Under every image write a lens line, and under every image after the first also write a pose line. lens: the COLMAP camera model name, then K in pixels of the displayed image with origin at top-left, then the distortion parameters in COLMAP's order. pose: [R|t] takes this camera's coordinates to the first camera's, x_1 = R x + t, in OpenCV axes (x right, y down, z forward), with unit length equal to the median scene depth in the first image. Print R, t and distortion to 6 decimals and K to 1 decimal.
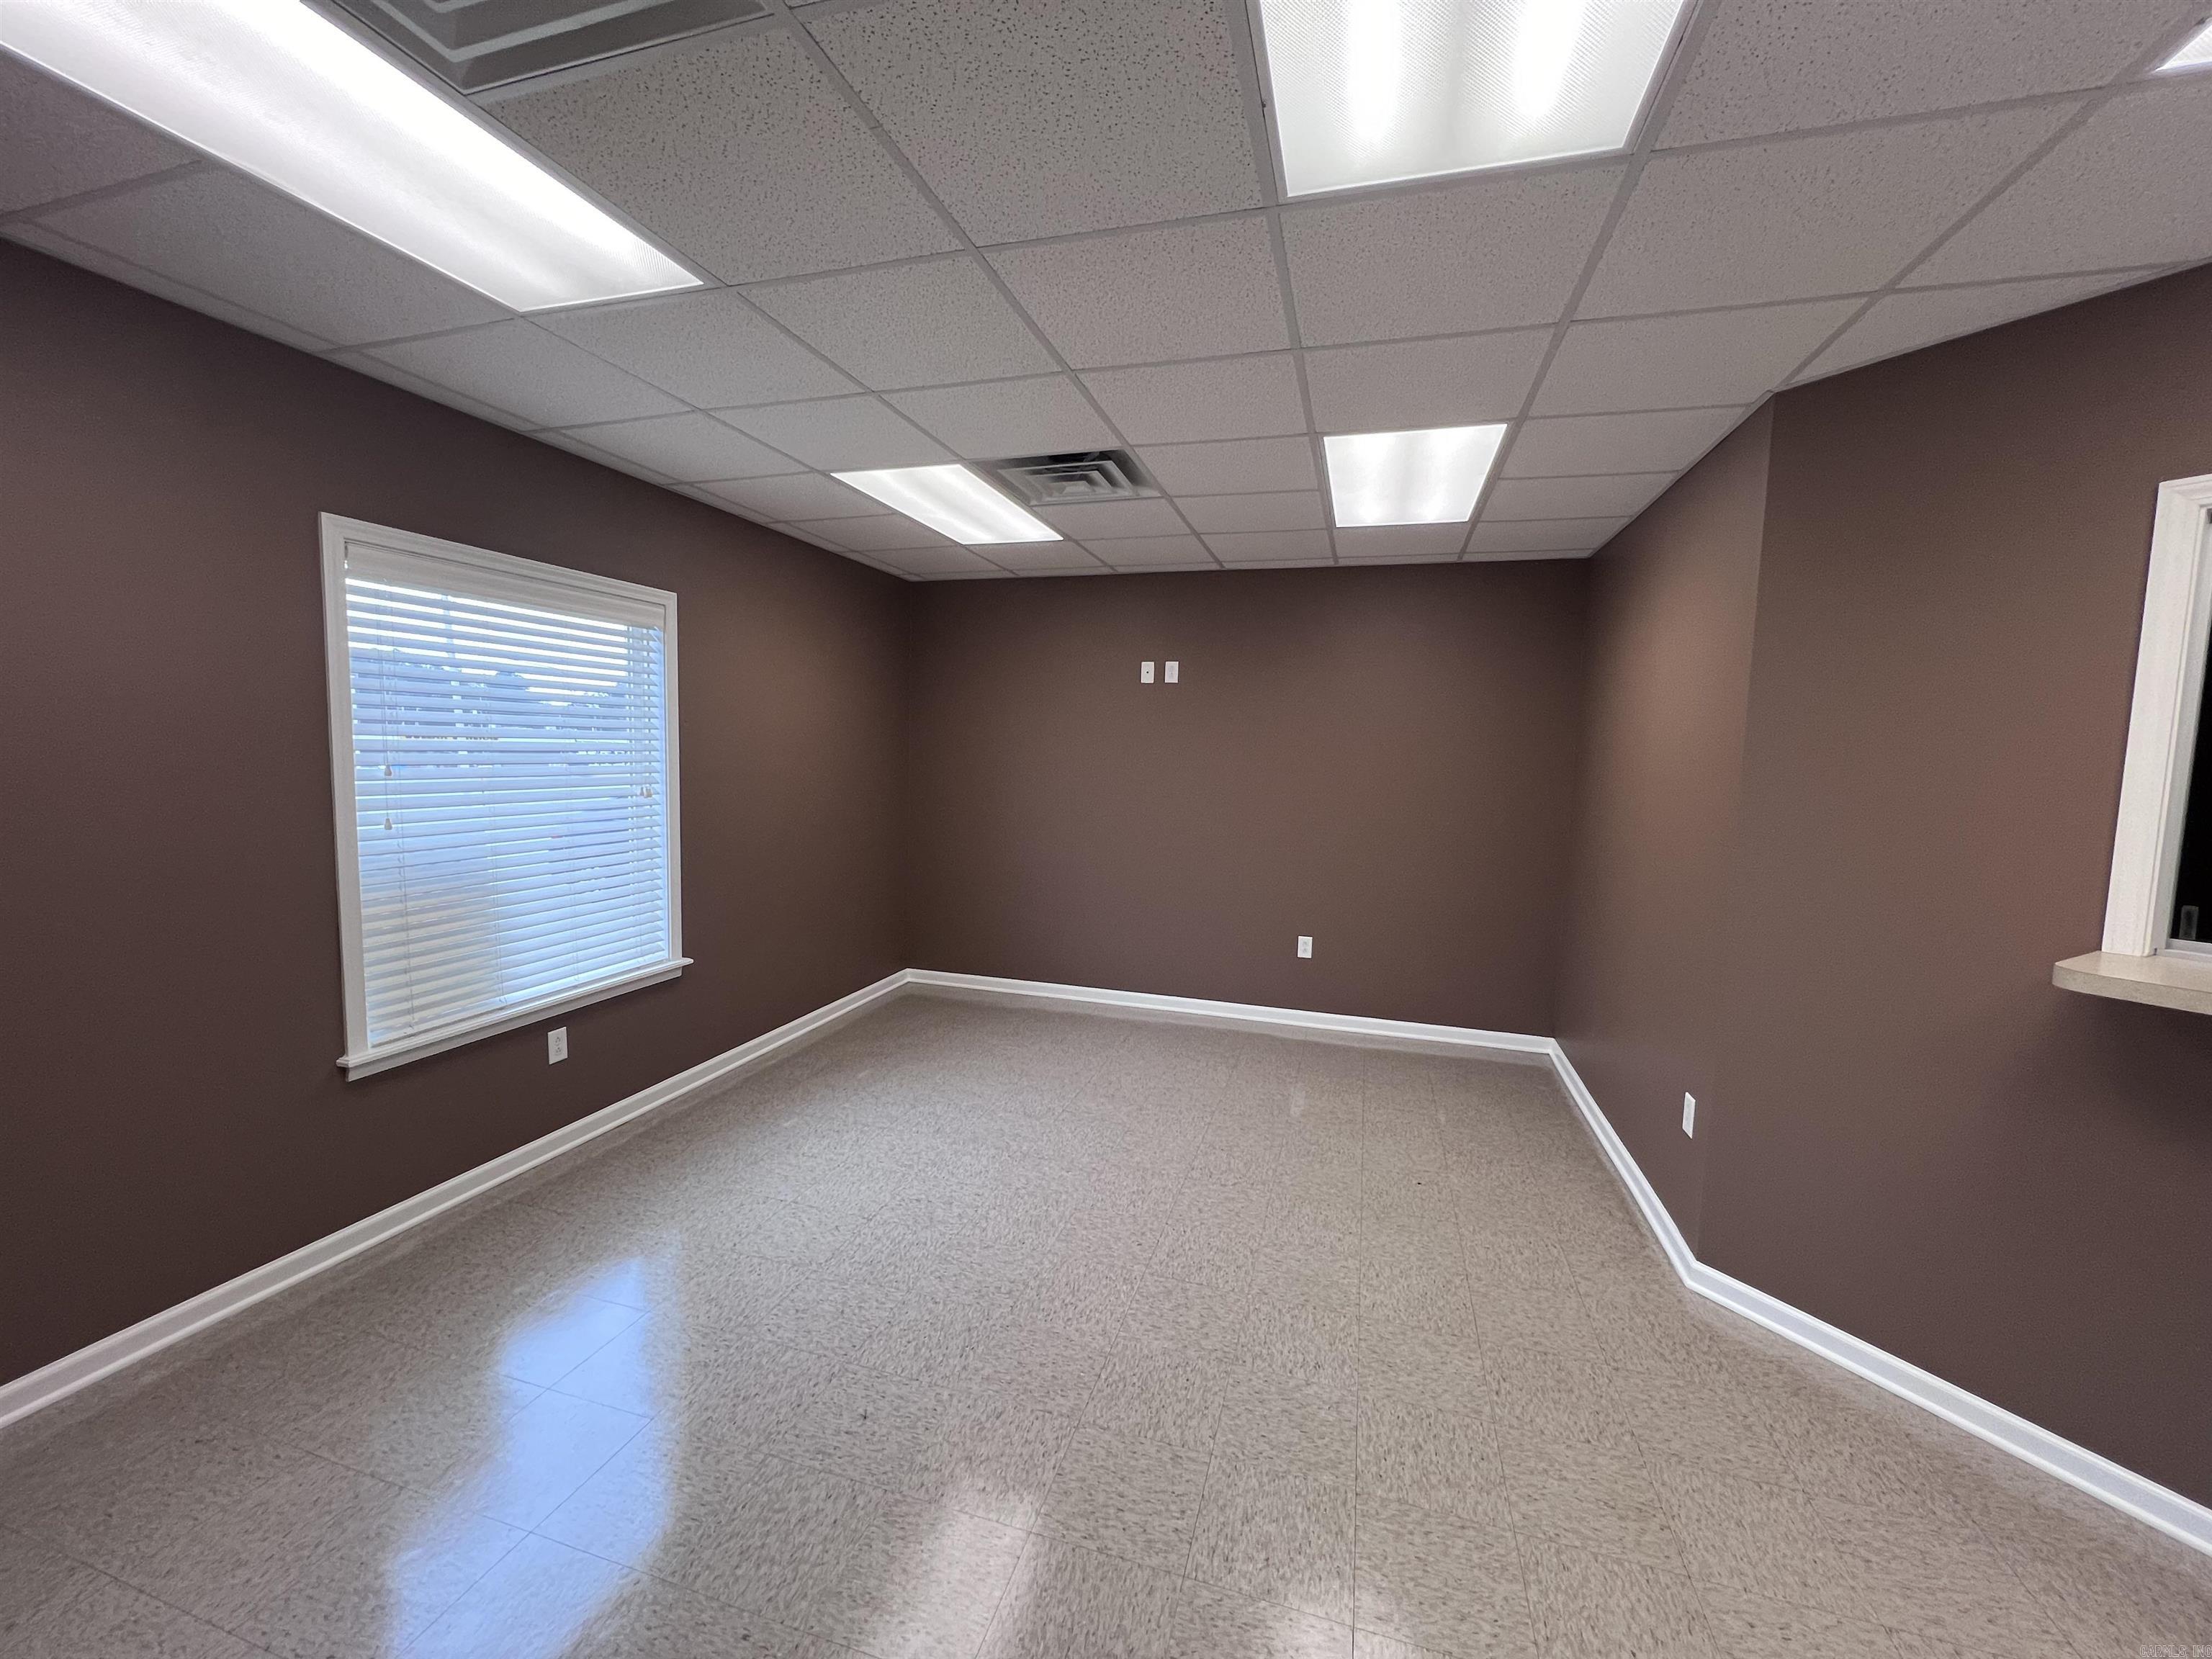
lens RADIAL K [[878.6, 0, 1095.2], [0, 878.6, 820.1], [0, 0, 1]] dist [0.006118, -0.000341]
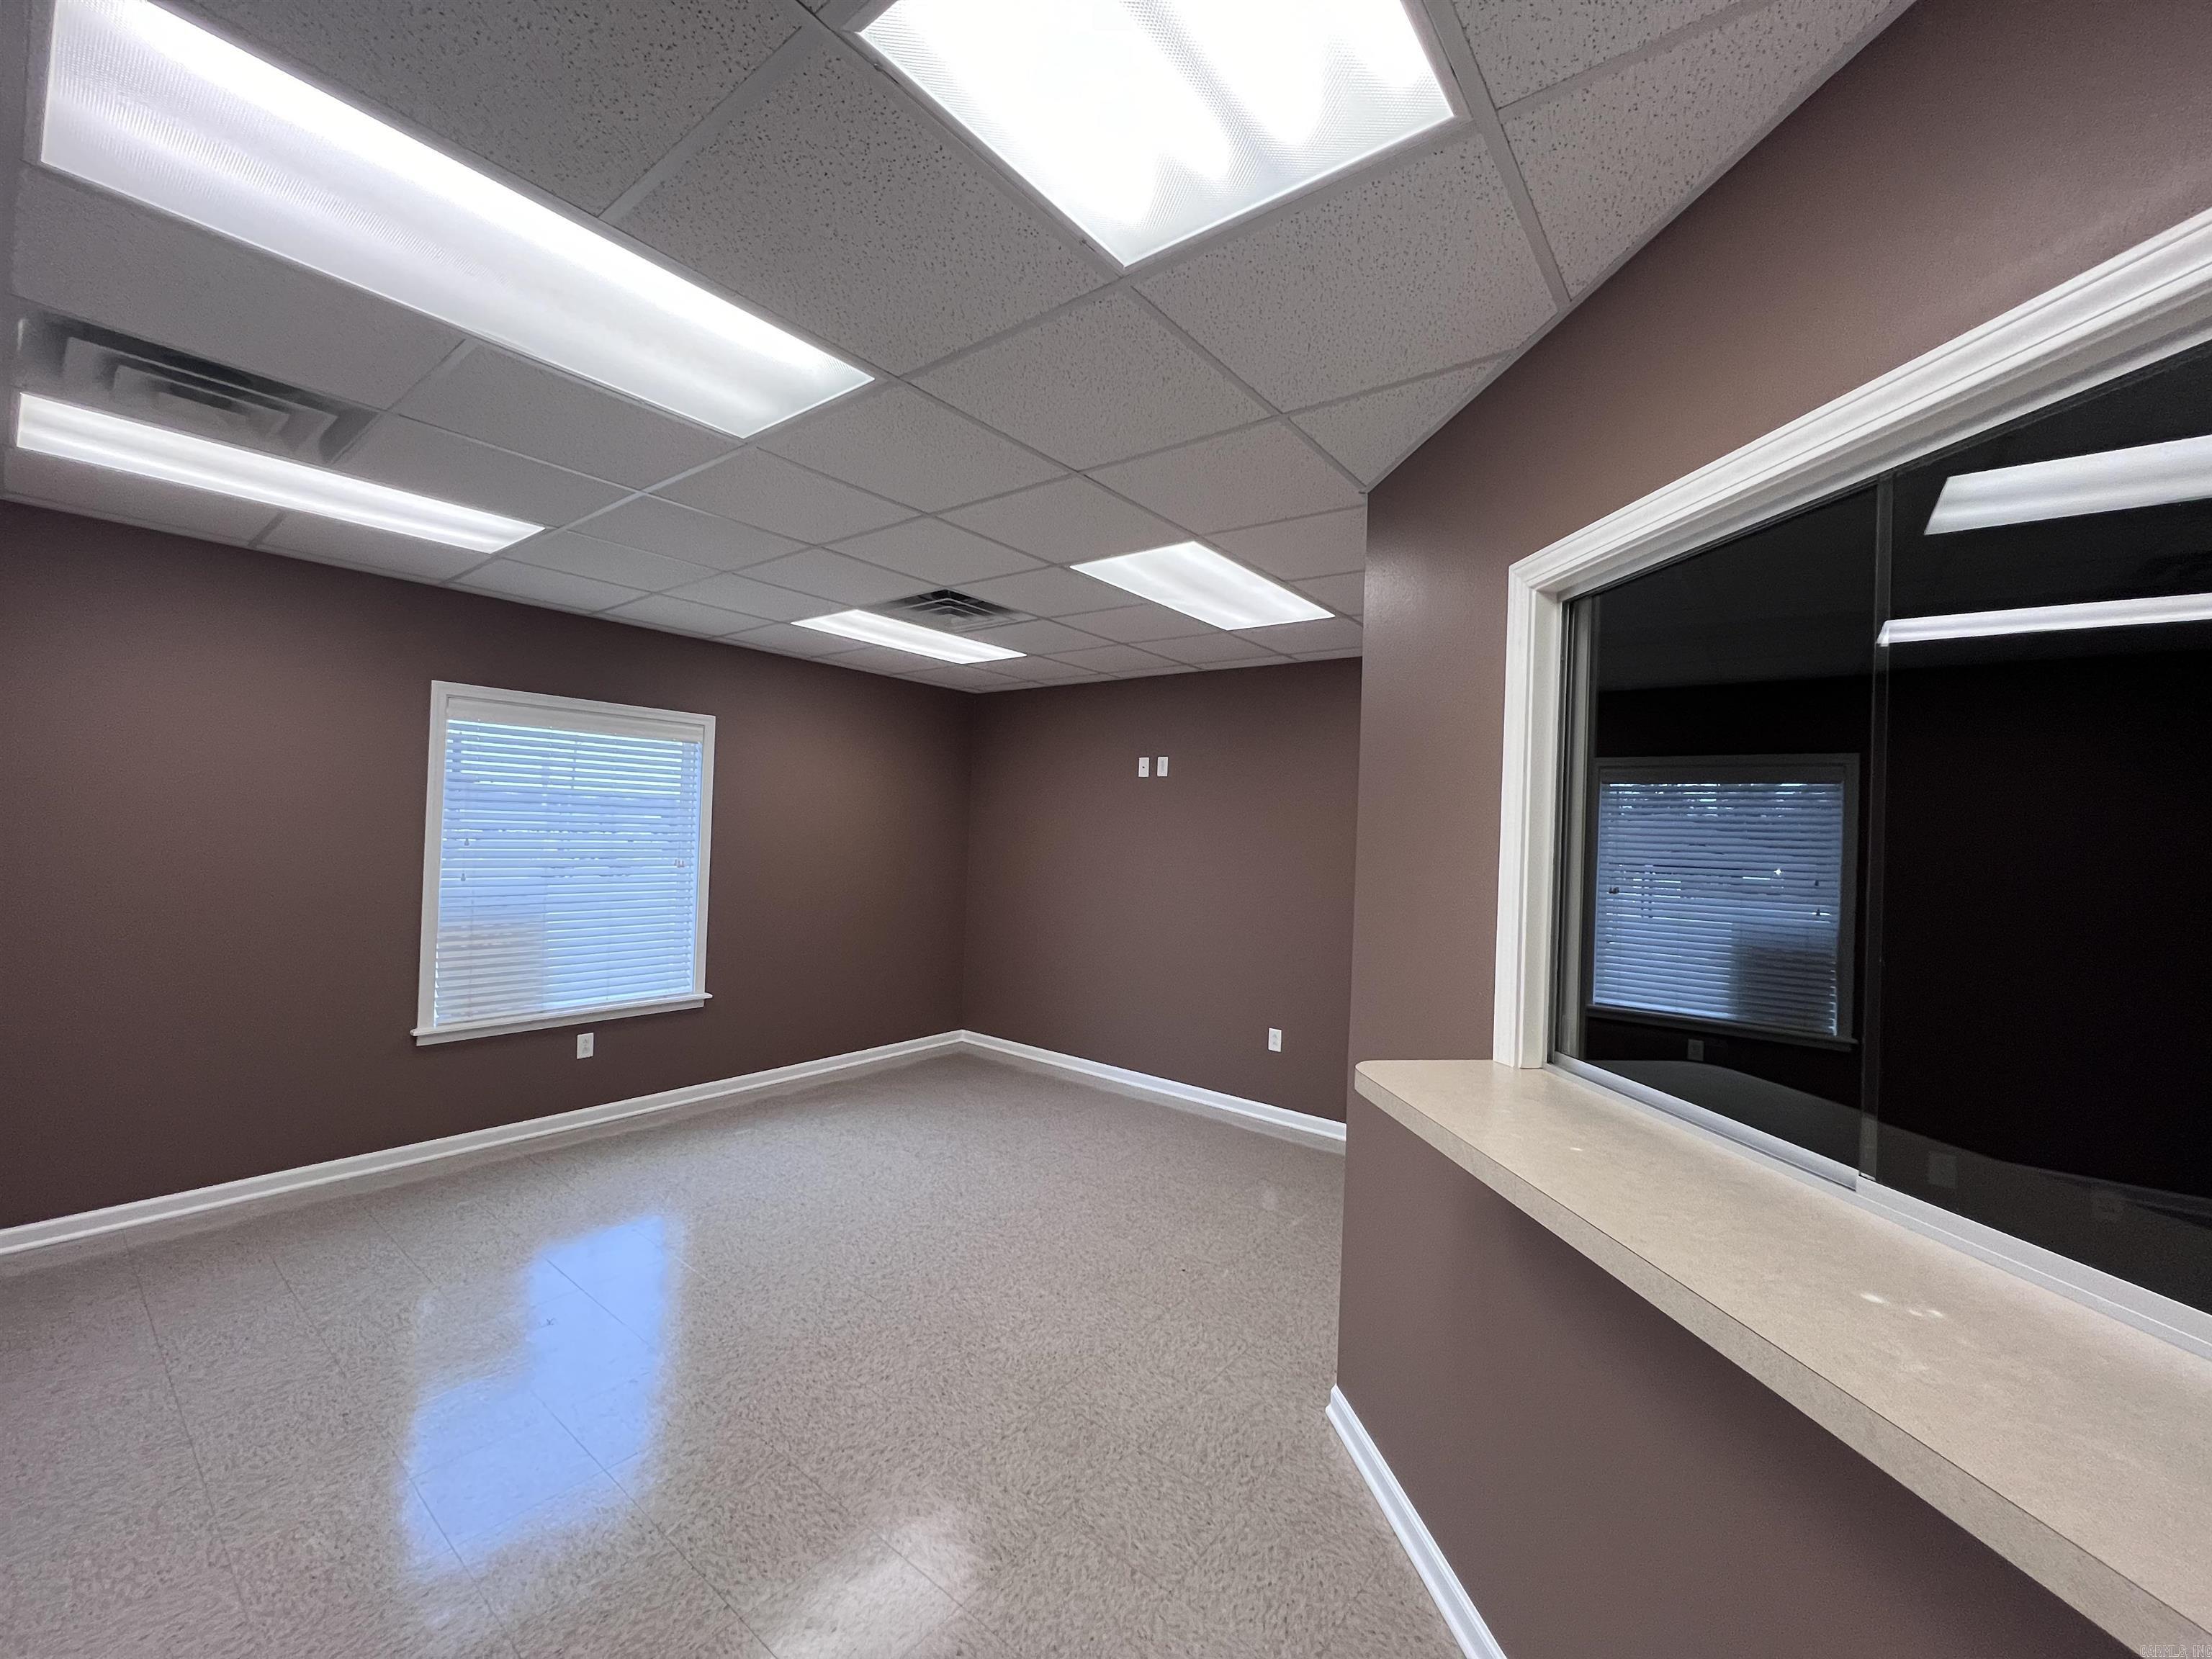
lens RADIAL K [[878.6, 0, 1107.6], [0, 878.6, 827.4], [0, 0, 1]] dist [0.006118, -0.000341]
pose [[0.931349, 0.008980, -0.364017, 0.596053], [-0.043802, 0.995199, -0.087520, 0.002043], [0.361484, 0.097456, 0.927271, -0.009857]]
